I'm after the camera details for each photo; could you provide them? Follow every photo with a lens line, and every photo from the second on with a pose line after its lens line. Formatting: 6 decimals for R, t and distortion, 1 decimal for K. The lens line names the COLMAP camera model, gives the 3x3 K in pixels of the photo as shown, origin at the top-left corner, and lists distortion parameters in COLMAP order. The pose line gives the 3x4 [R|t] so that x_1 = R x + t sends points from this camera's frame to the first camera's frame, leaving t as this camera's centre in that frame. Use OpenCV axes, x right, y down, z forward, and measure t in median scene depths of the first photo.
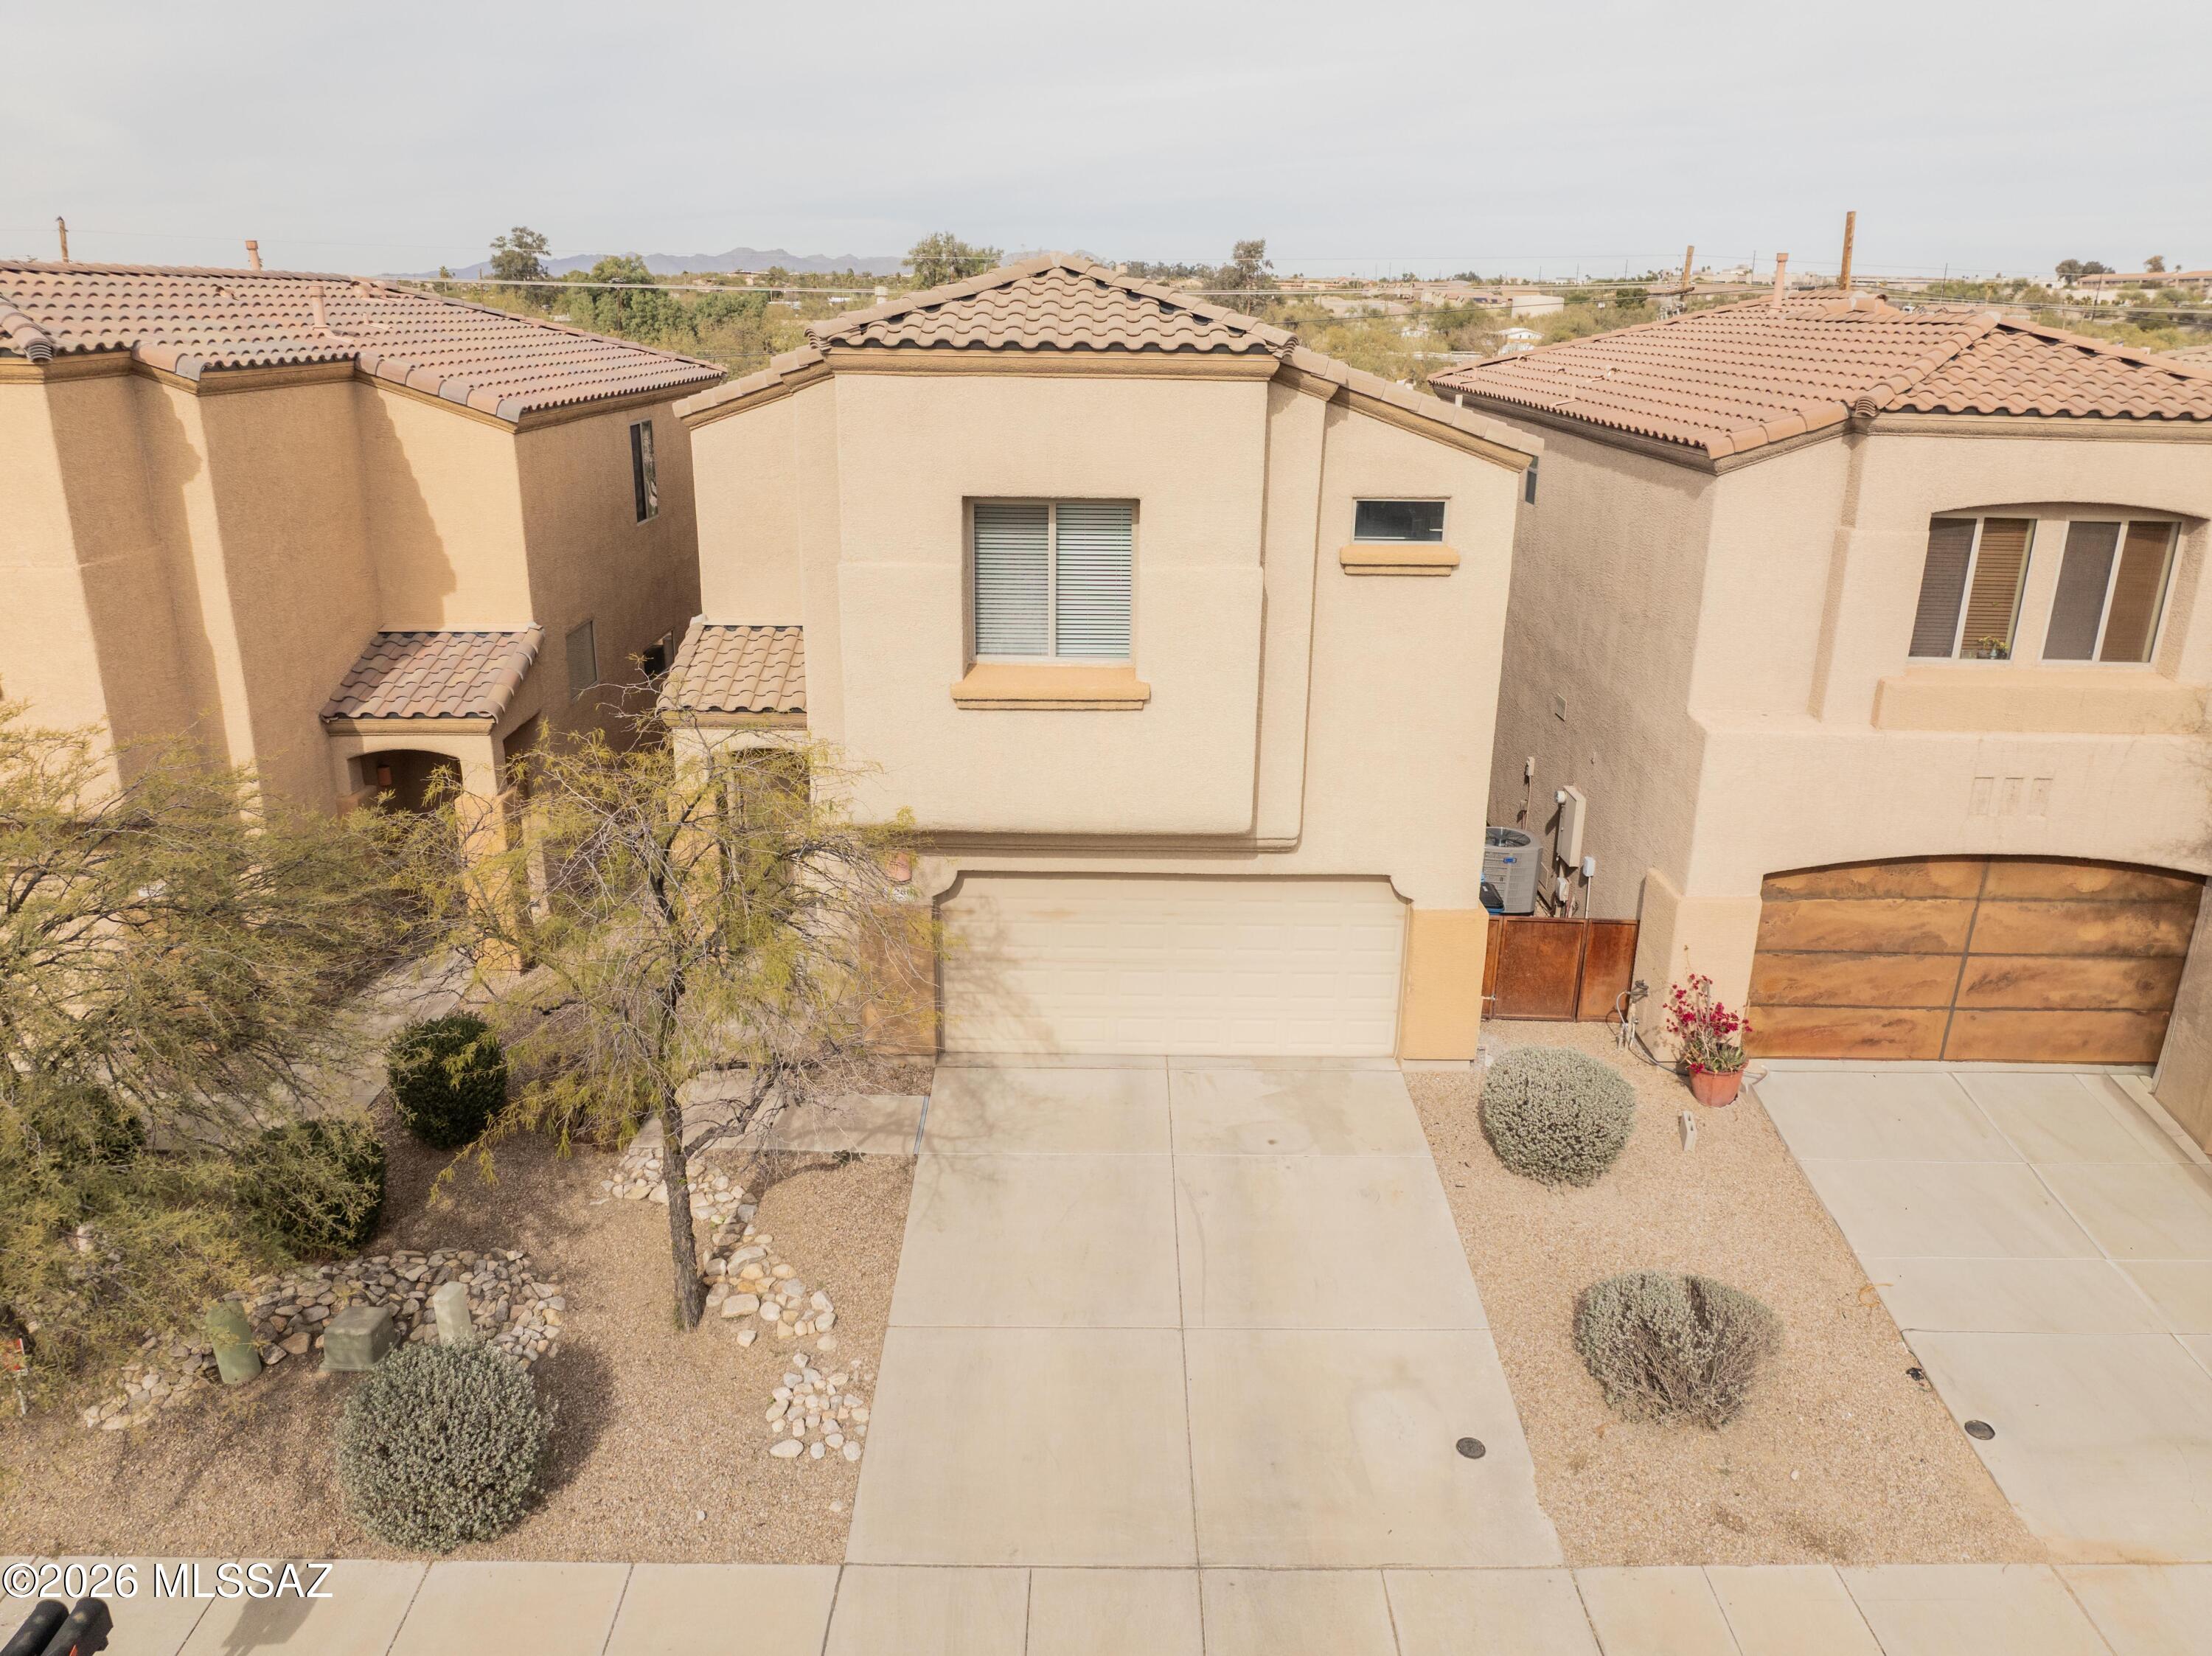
lens RADIAL K [[1556.8, 0, 1105.4], [0, 1556.8, 822.4], [0, 0, 1]] dist [-0.050067, 0.018869]
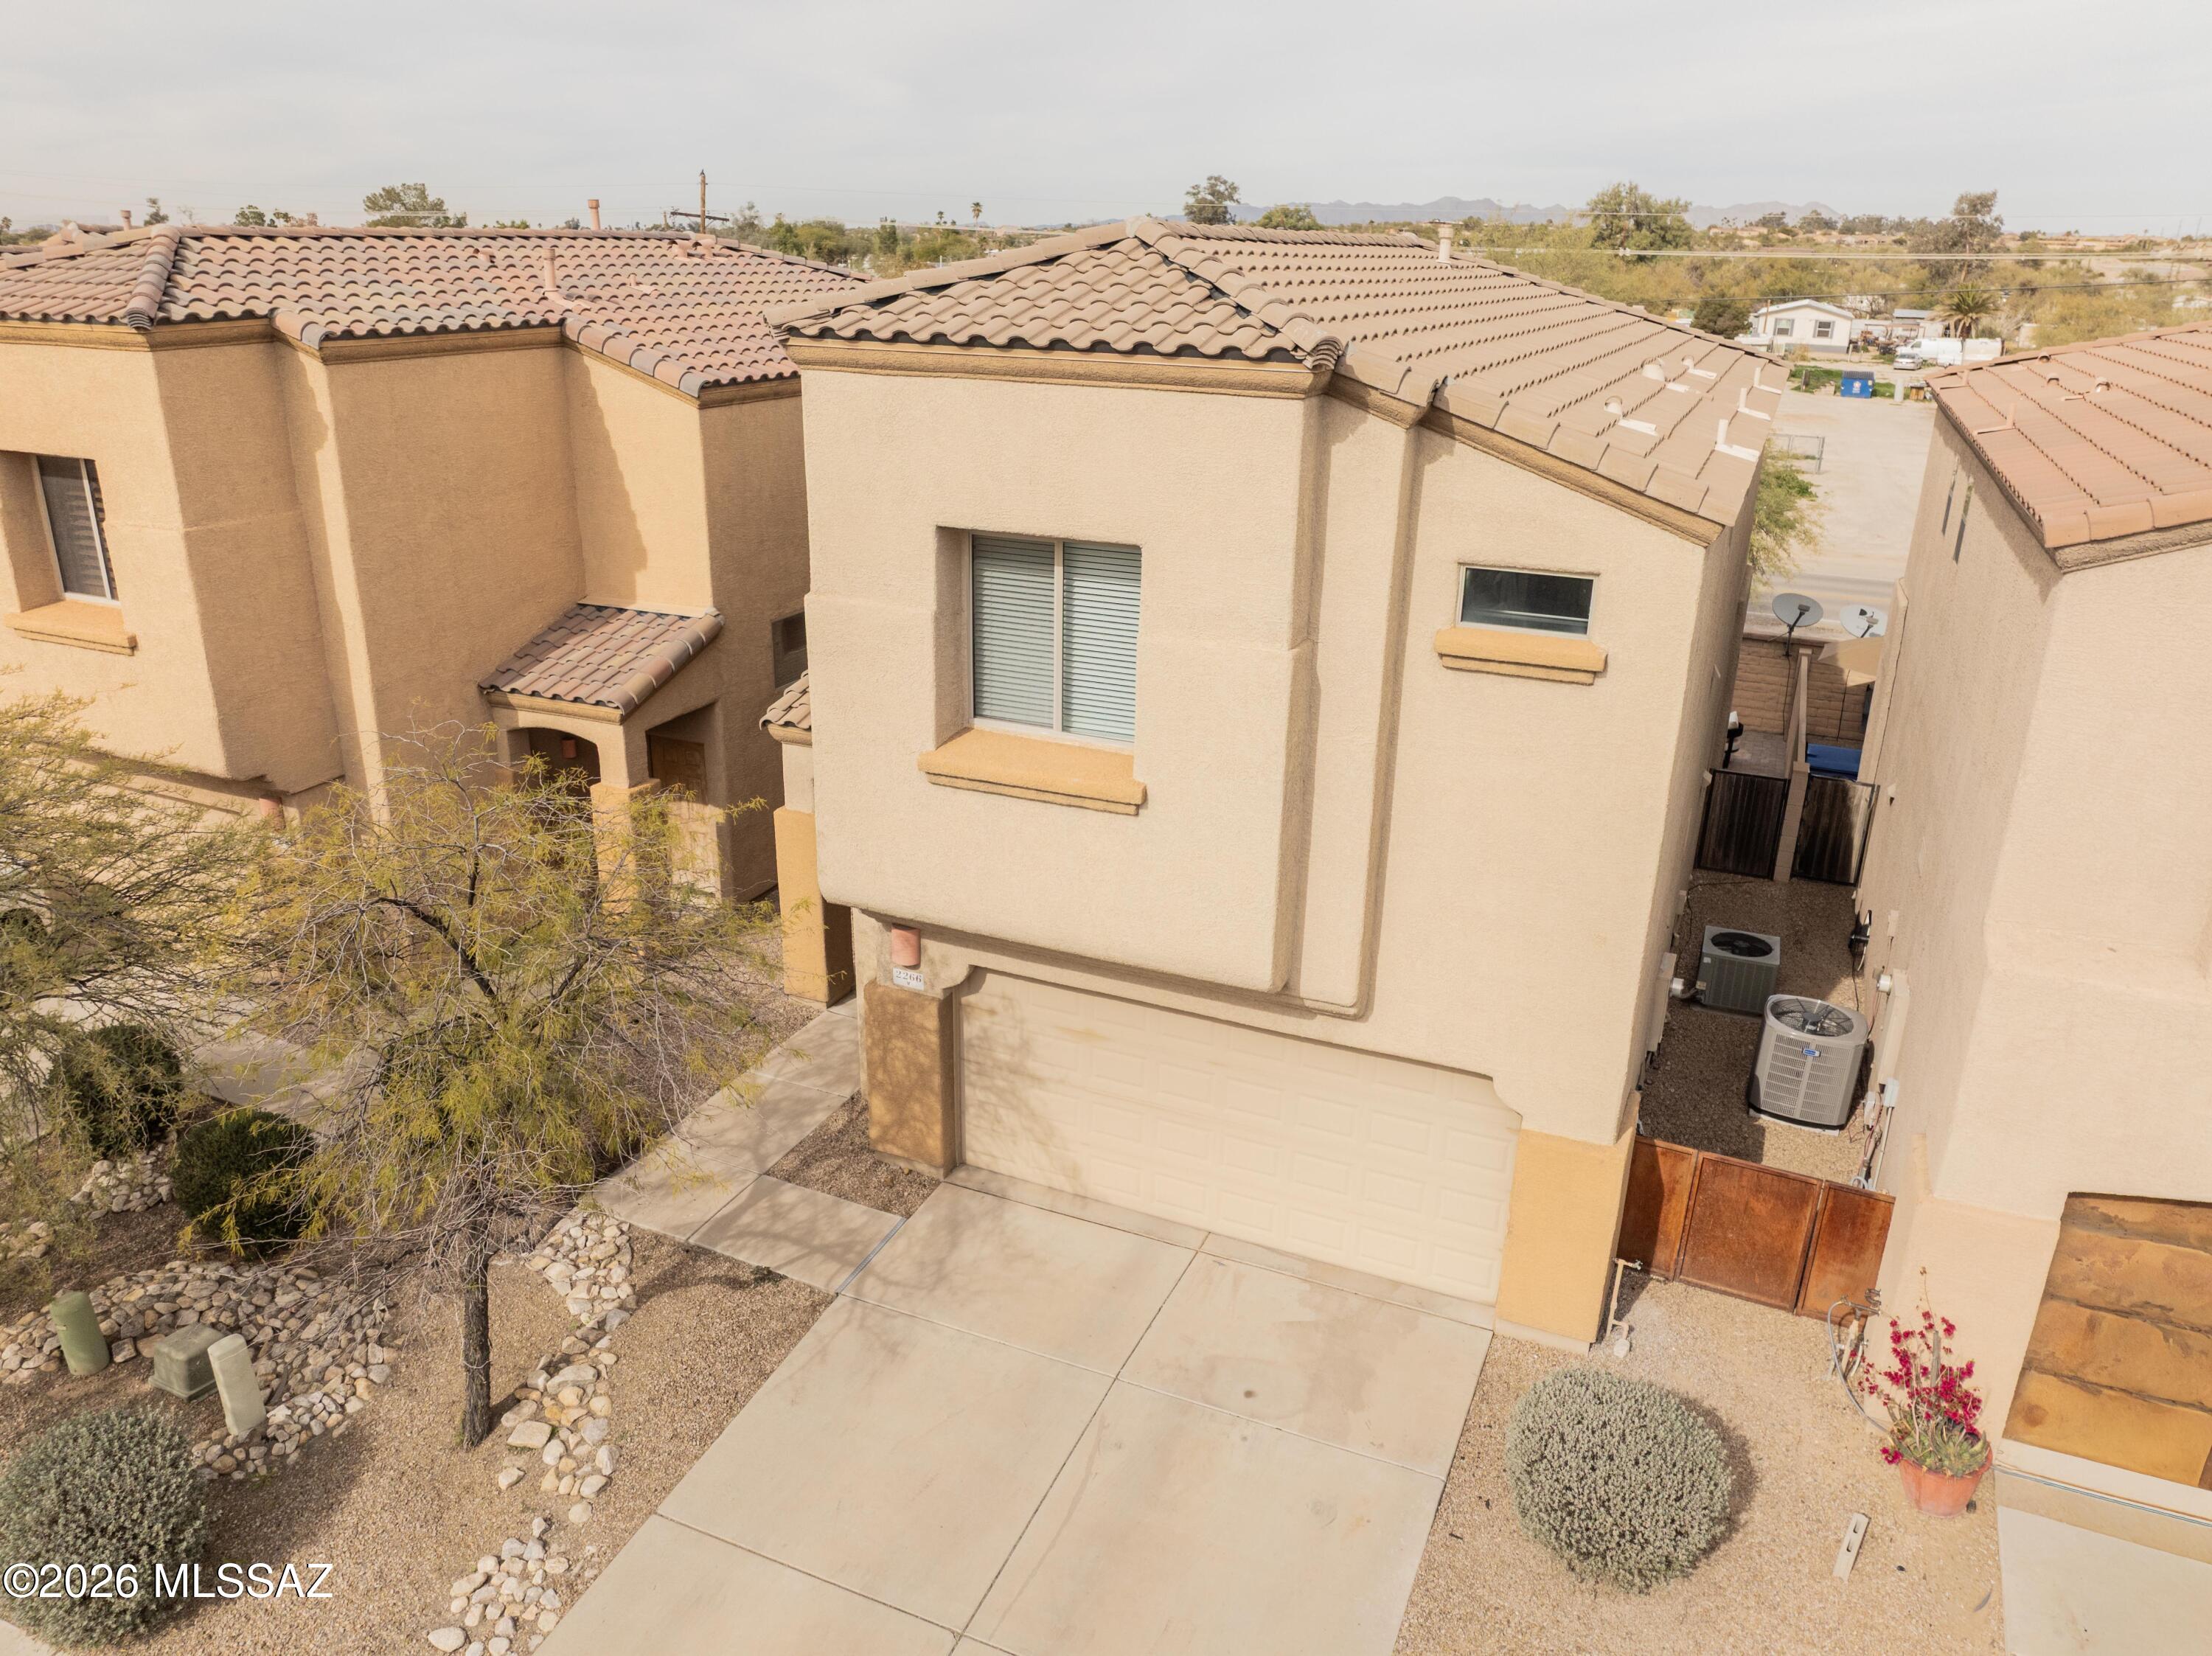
lens RADIAL K [[1556.8, 0, 1111.9], [0, 1556.8, 821.3], [0, 0, 1]] dist [-0.050067, 0.018869]
pose [[0.913869, 0.144799, -0.379310, 0.291525], [-0.133922, 0.989461, 0.055063, -0.105437], [0.383286, 0.000478, 0.923630, 0.267154]]
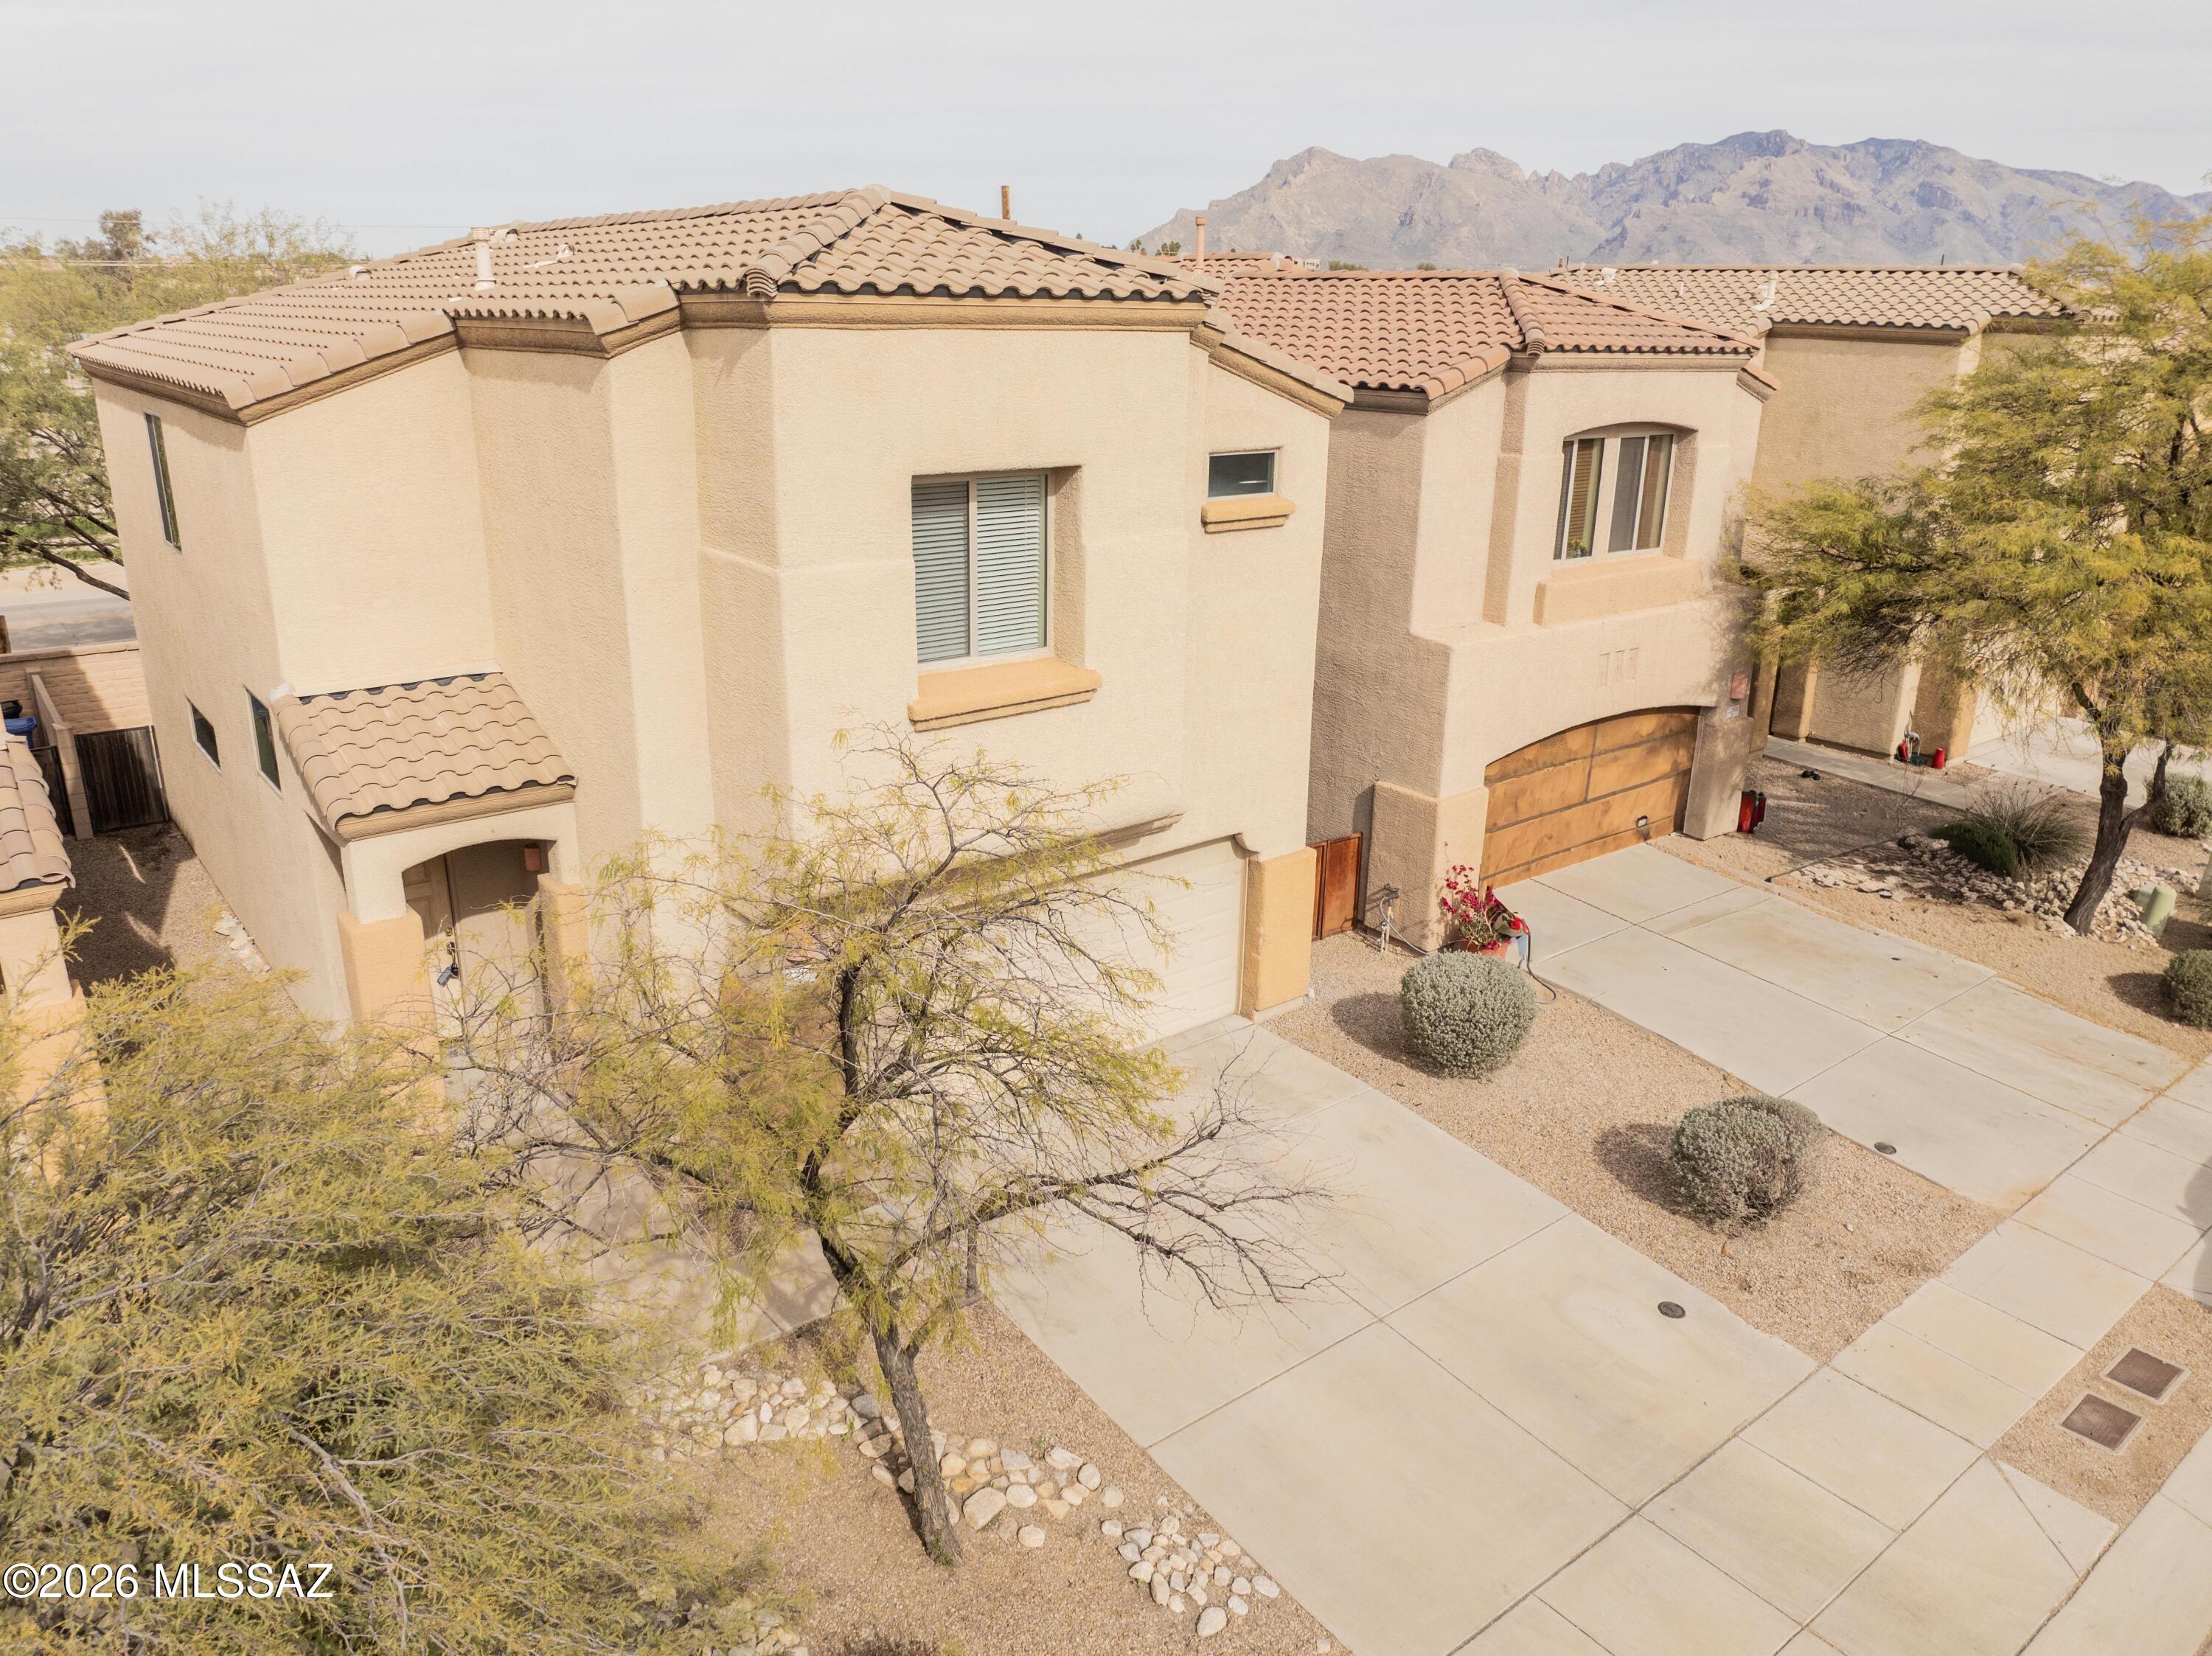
lens RADIAL K [[1556.8, 0, 1110.4], [0, 1556.8, 827.6], [0, 0, 1]] dist [-0.050067, 0.018869]
pose [[0.786164, -0.197576, 0.585585, -0.485641], [0.188903, 0.978995, 0.076706, -0.063946], [-0.588441, 0.050315, 0.806973, 0.257090]]
